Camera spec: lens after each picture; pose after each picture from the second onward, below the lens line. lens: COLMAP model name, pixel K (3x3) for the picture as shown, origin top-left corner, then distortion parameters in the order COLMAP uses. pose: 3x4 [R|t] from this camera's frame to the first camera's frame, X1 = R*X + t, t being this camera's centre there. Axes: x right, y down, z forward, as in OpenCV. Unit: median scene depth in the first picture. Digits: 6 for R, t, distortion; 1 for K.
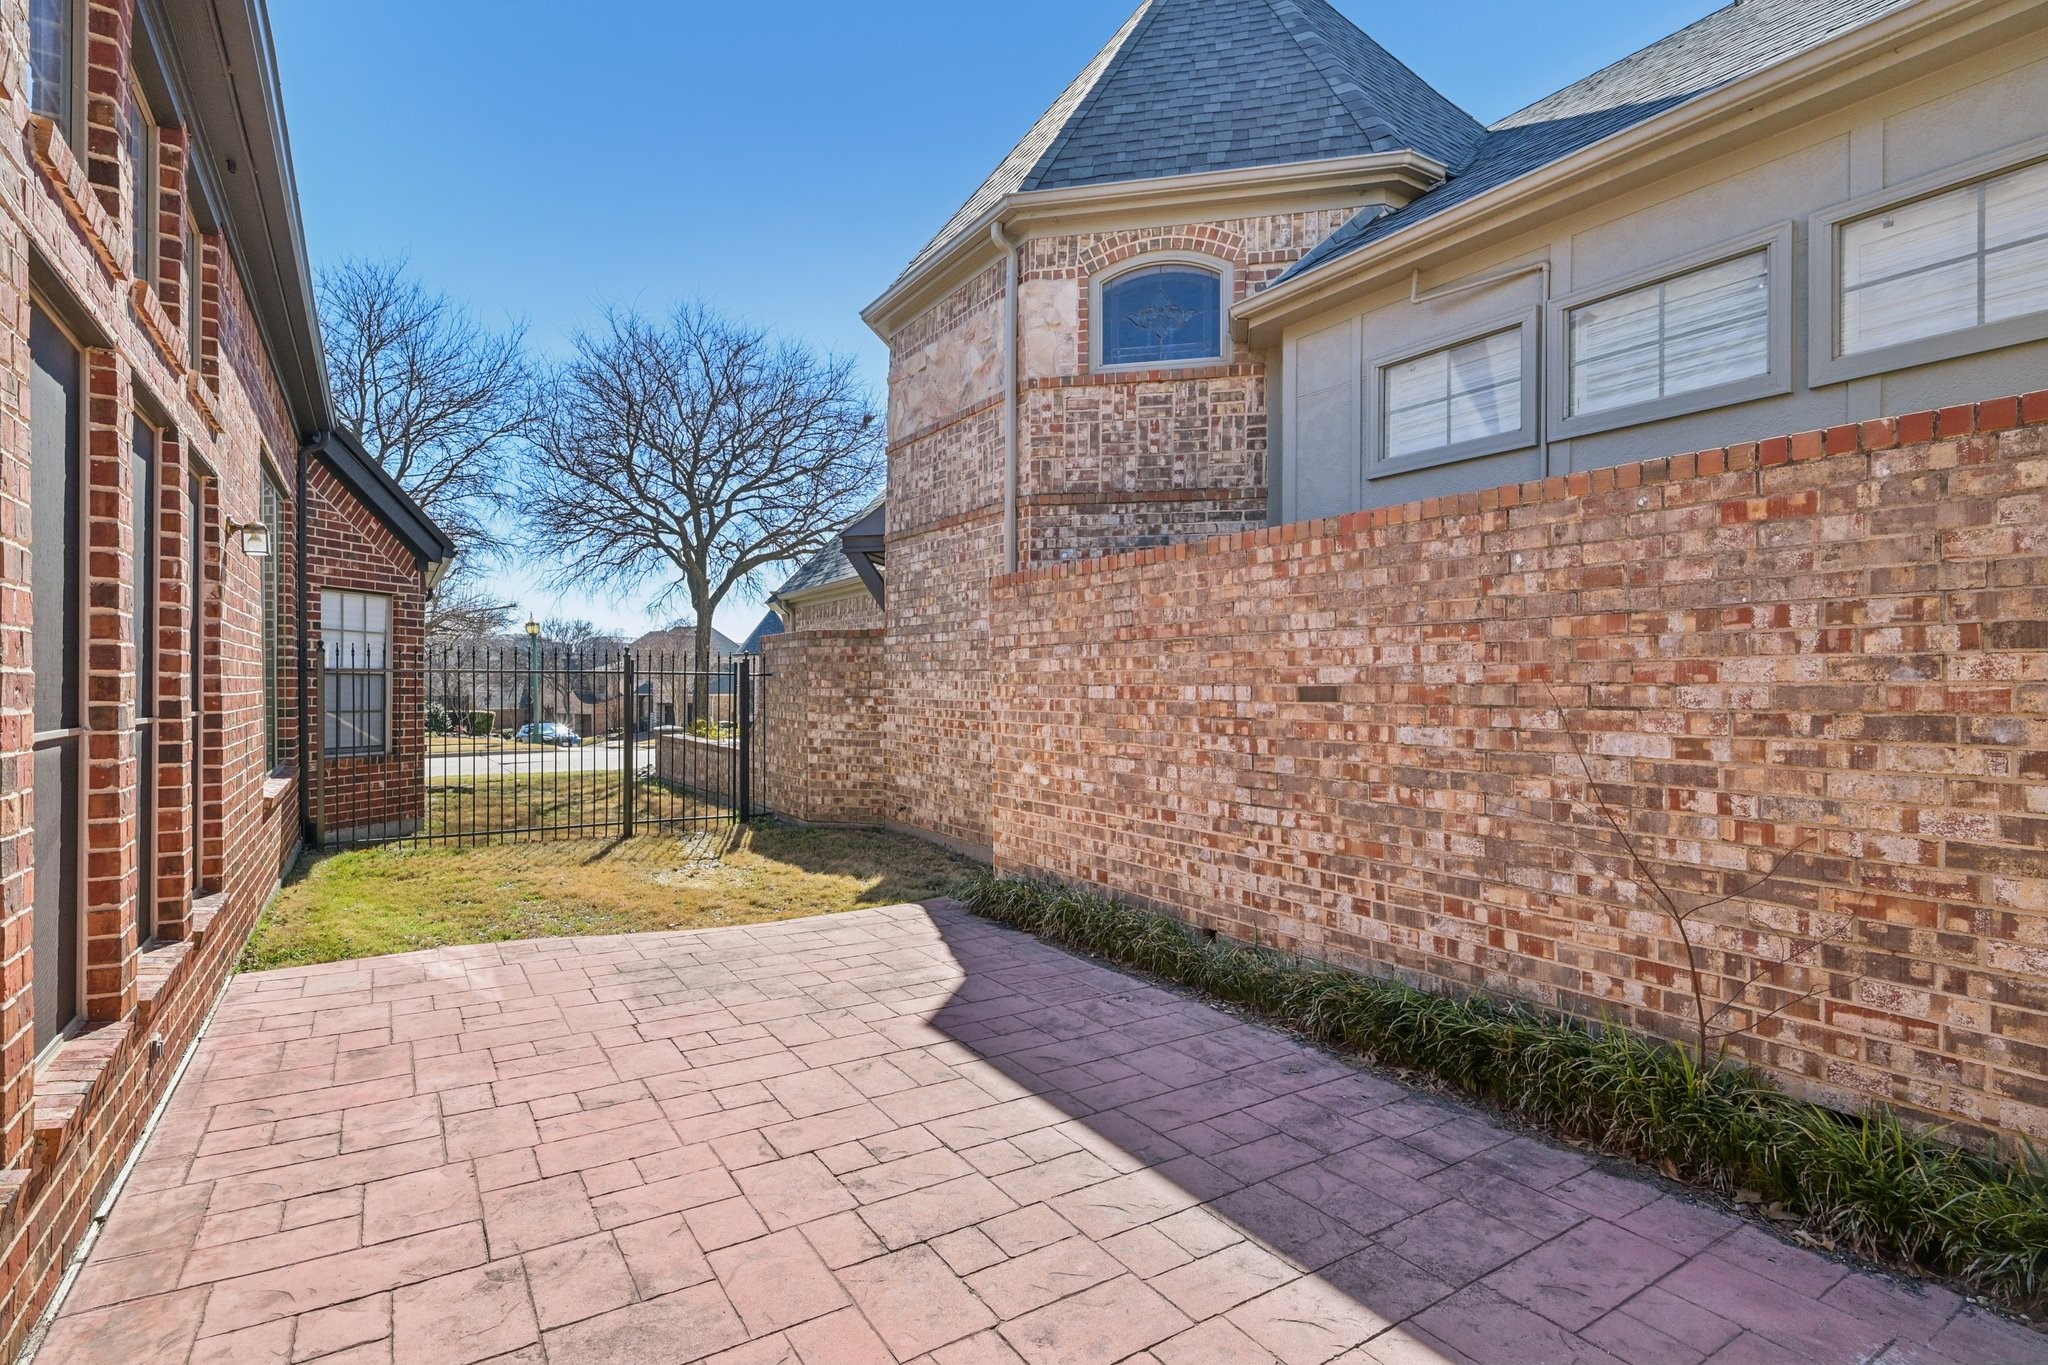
lens RADIAL K [[995.8, 0, 1031.6], [0, 995.8, 693.4], [0, 0, 1]] dist [0.004117, 0.000746]
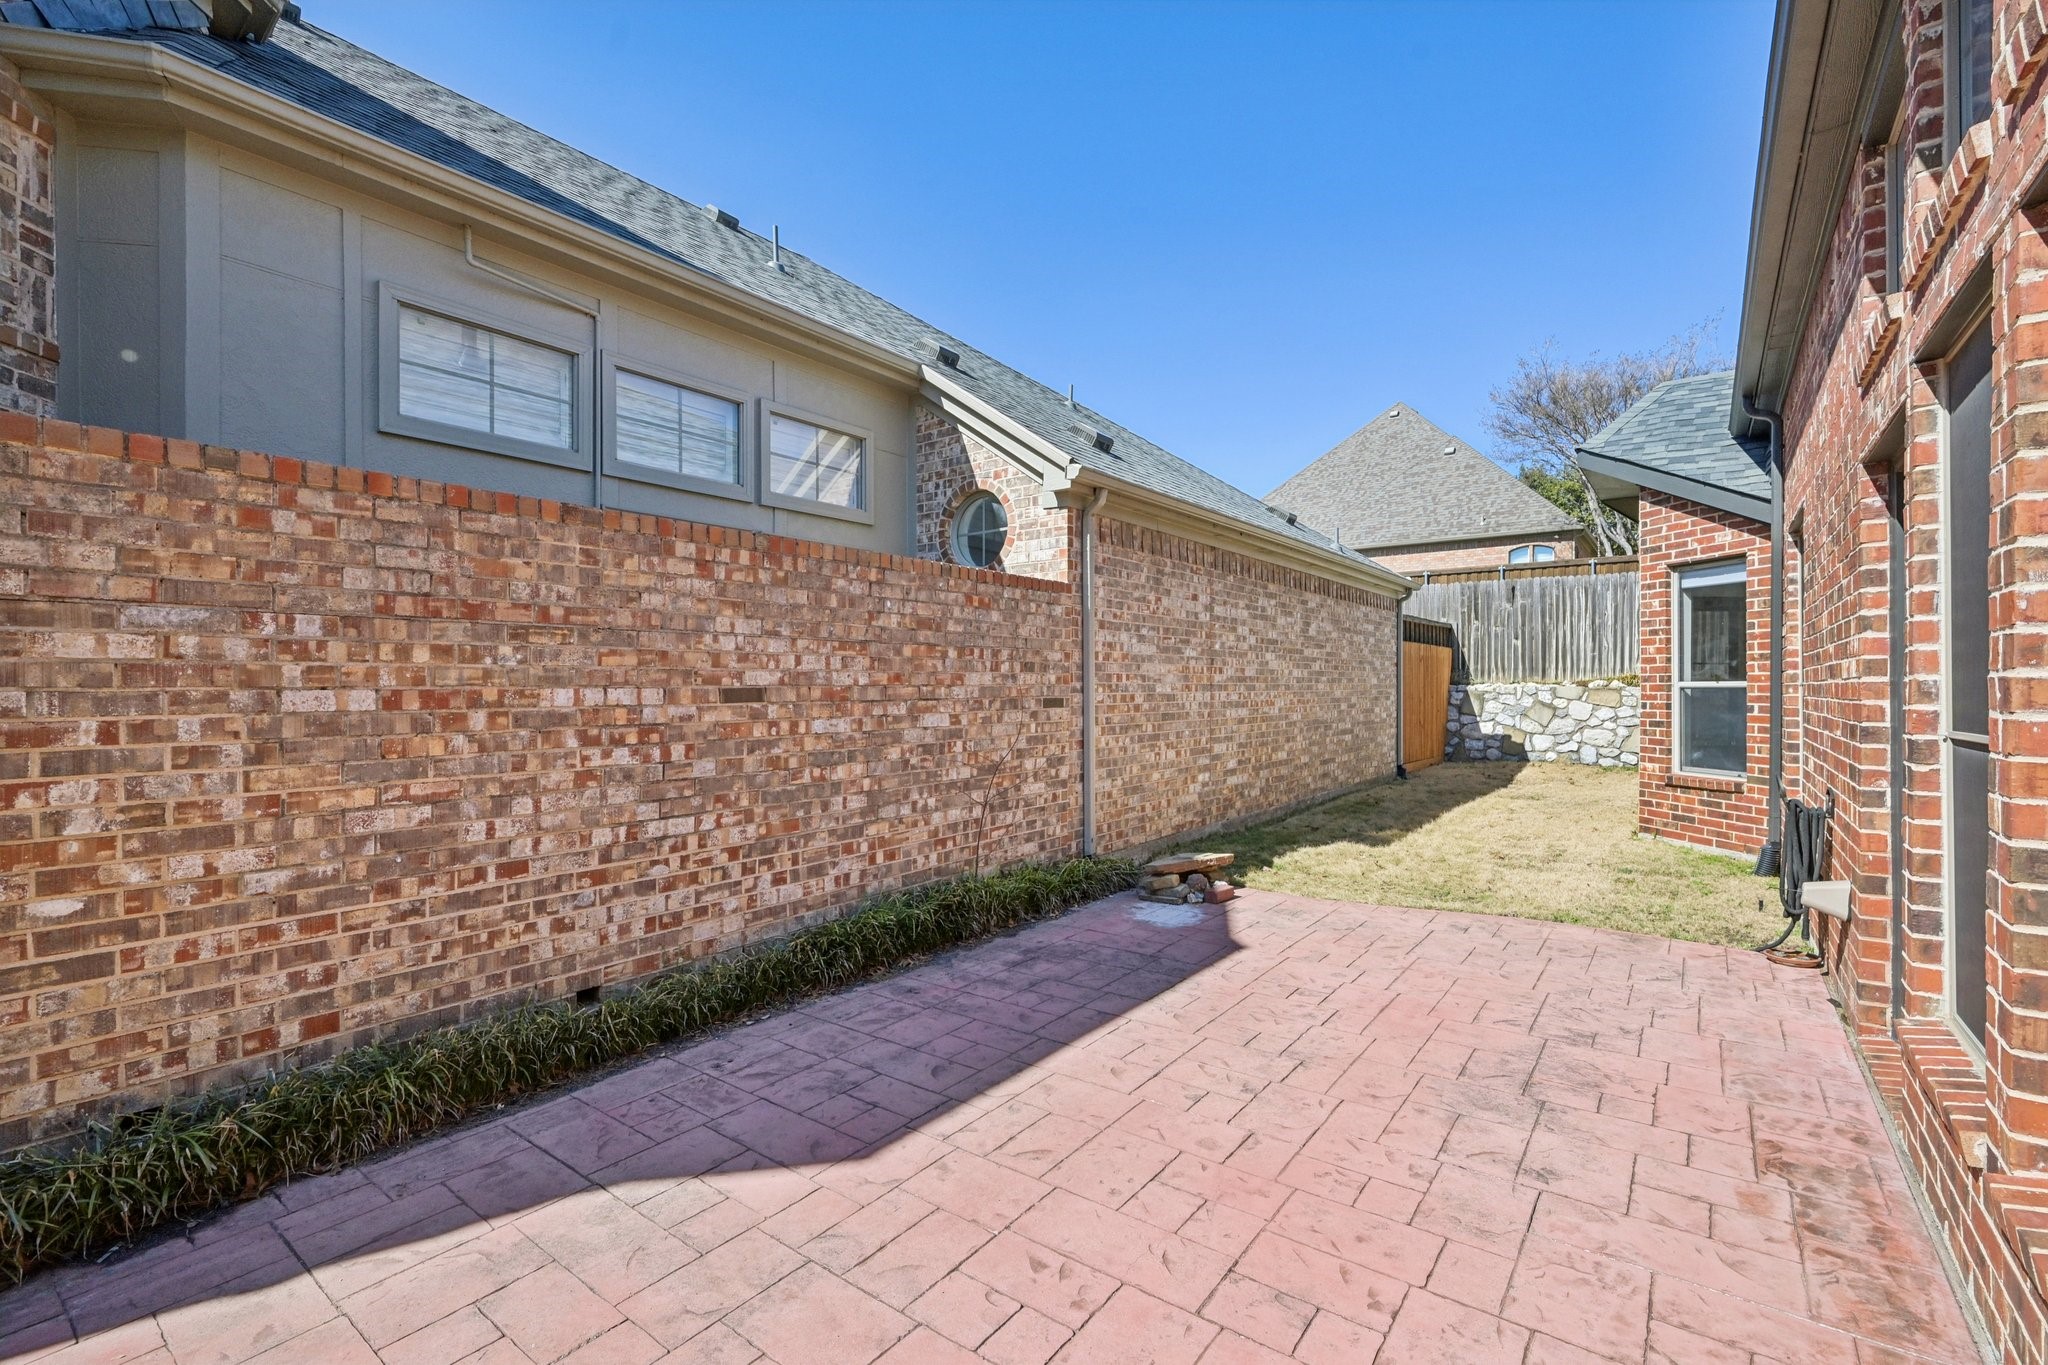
lens RADIAL K [[883.3, 0, 1034.4], [0, 883.3, 691.8], [0, 0, 1]] dist [-0.003349, 0.000542]
pose [[-0.343139, -0.008442, 0.939247, -0.690252], [0.007411, 0.999904, 0.011695, -0.011588], [-0.939255, 0.010974, -0.343044, 1.010290]]
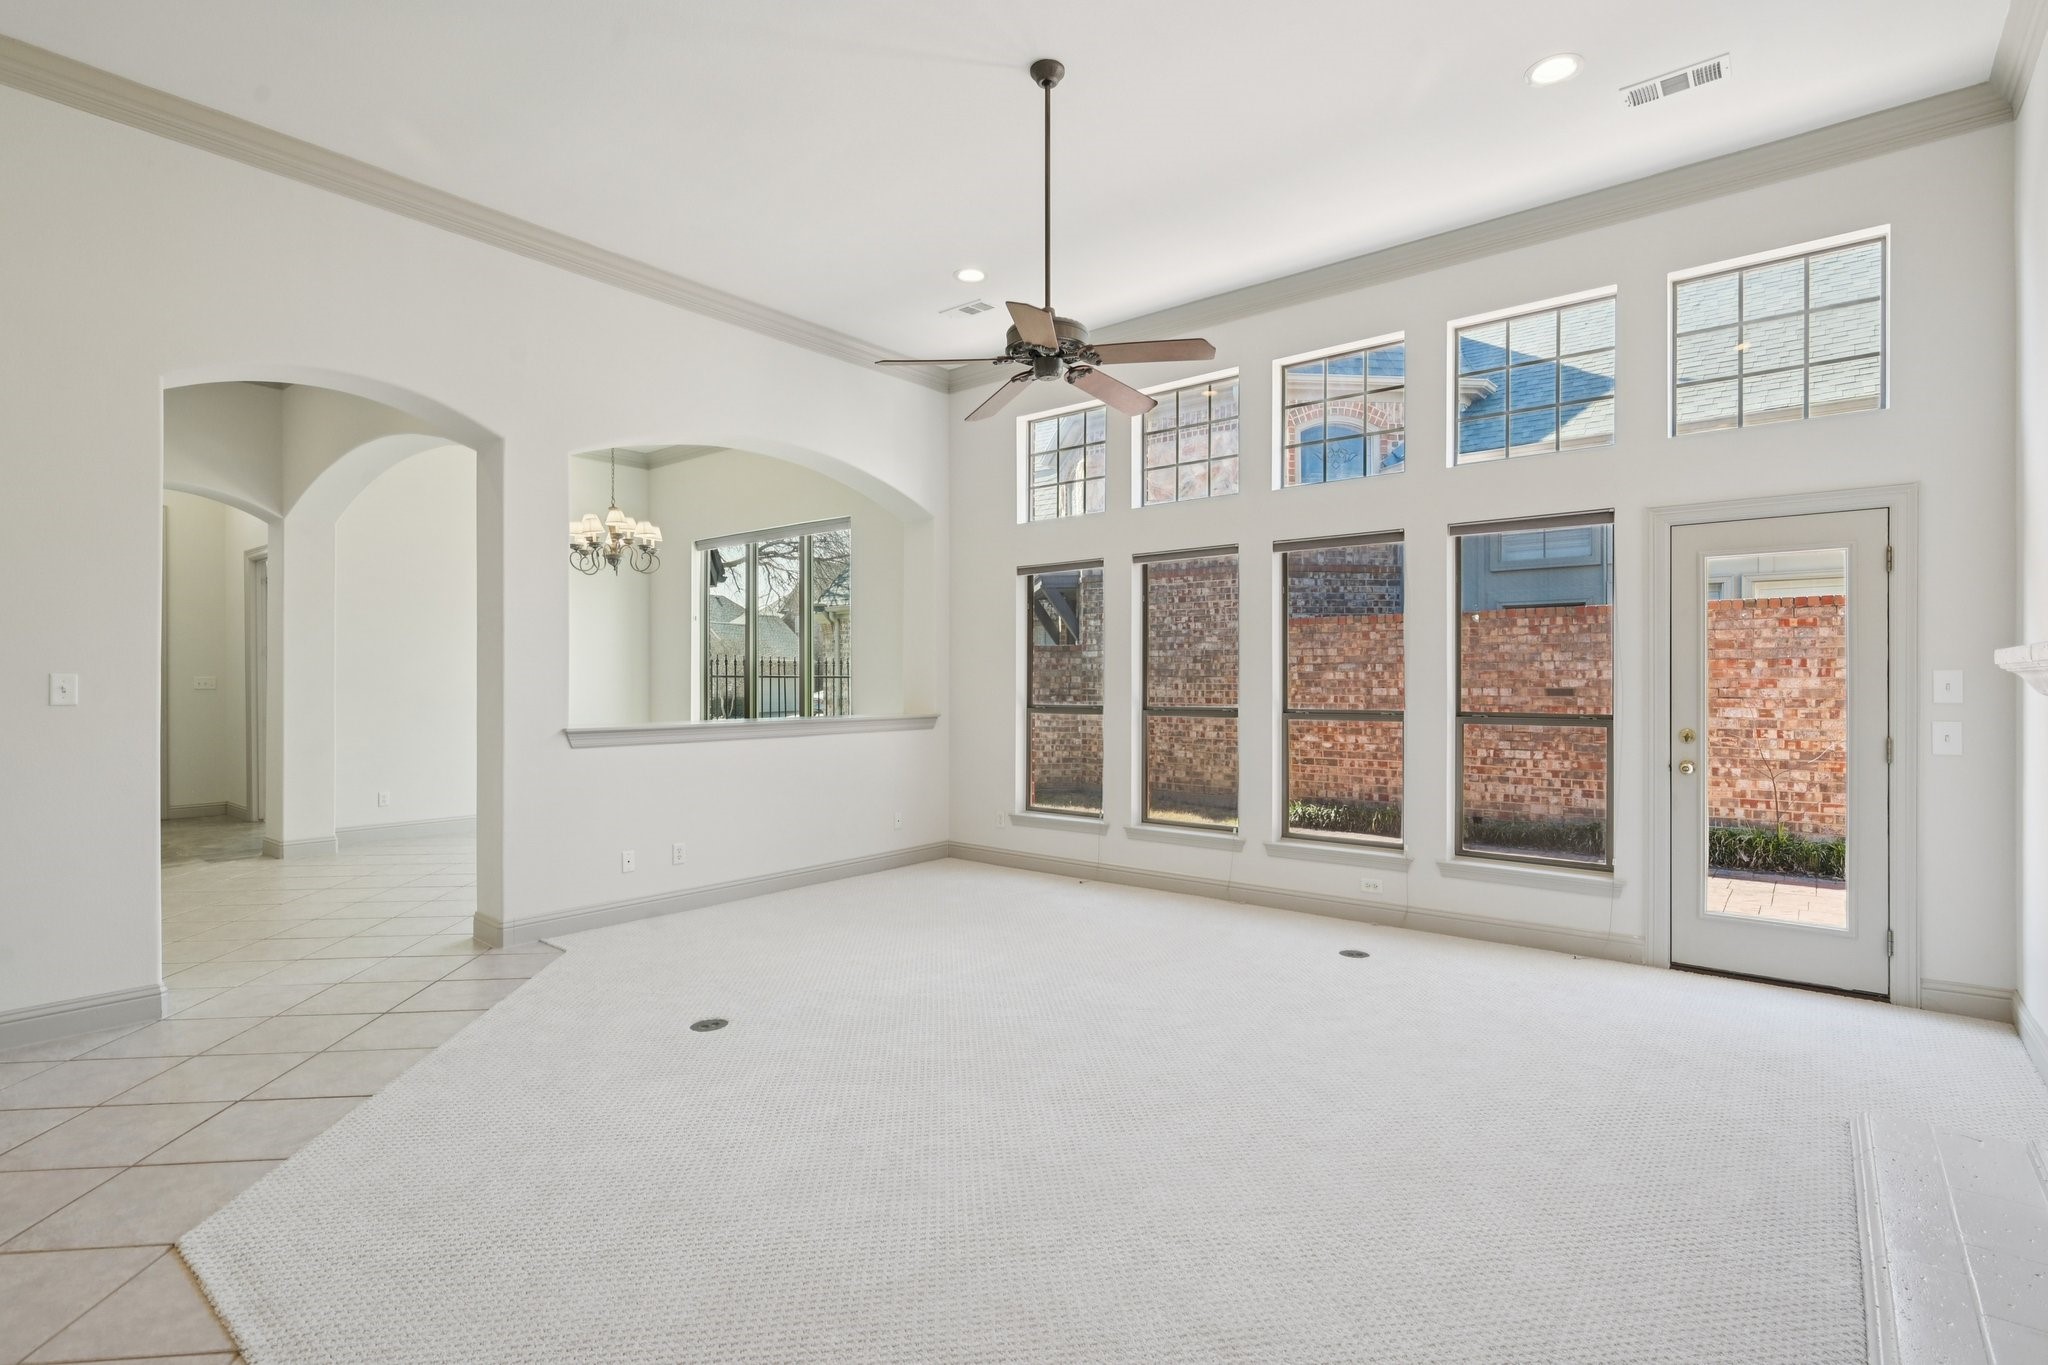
lens RADIAL K [[995.8, 0, 1036.0], [0, 995.8, 681.2], [0, 0, 1]] dist [0.004117, 0.000746]
pose [[0.948531, -0.003344, 0.316666, -1.350249], [0.005587, 0.999965, -0.006173, -0.015369], [-0.316634, 0.007624, 0.948517, -0.586153]]
